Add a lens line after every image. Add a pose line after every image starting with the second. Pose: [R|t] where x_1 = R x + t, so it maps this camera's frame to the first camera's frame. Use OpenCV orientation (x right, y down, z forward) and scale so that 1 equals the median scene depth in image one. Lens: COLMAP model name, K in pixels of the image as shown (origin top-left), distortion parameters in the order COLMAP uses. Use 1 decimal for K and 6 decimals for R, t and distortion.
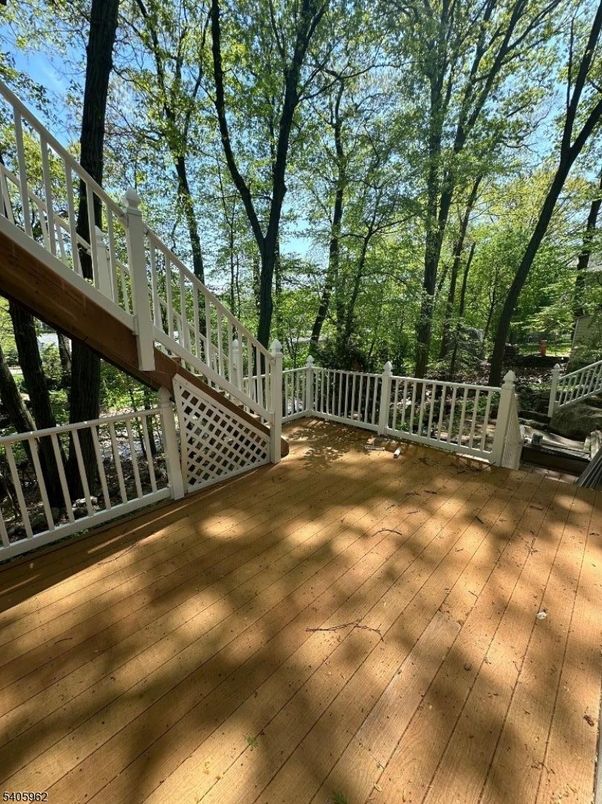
lens RADIAL K [[314.8, 0, 295.6], [0, 314.8, 404.6], [0, 0, 1]] dist [-0.003769, 0.000045]
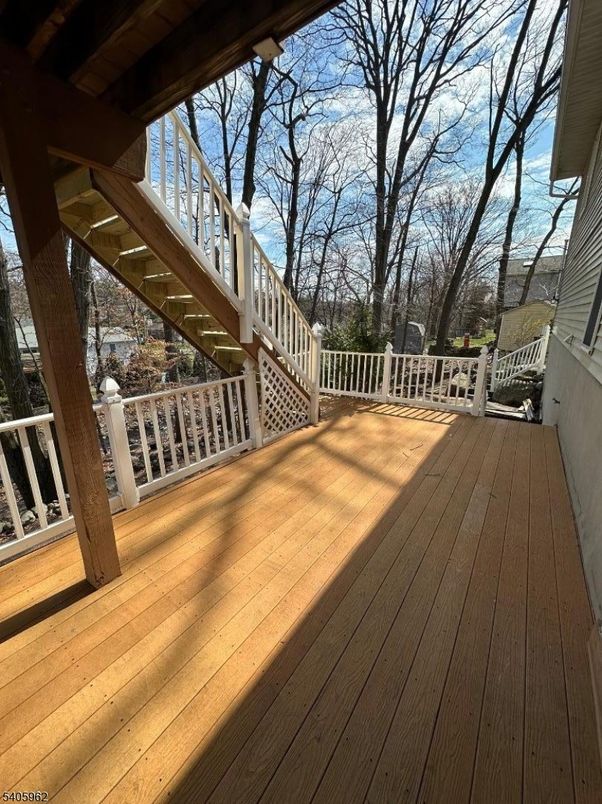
lens RADIAL K [[314.8, 0, 306.2], [0, 314.8, 400.7], [0, 0, 1]] dist [-0.003769, 0.000045]
pose [[0.984526, -0.045071, 0.169346, -0.203349], [0.045007, 0.998978, 0.004220, 0.059535], [-0.169363, 0.003467, 0.985548, -0.146004]]
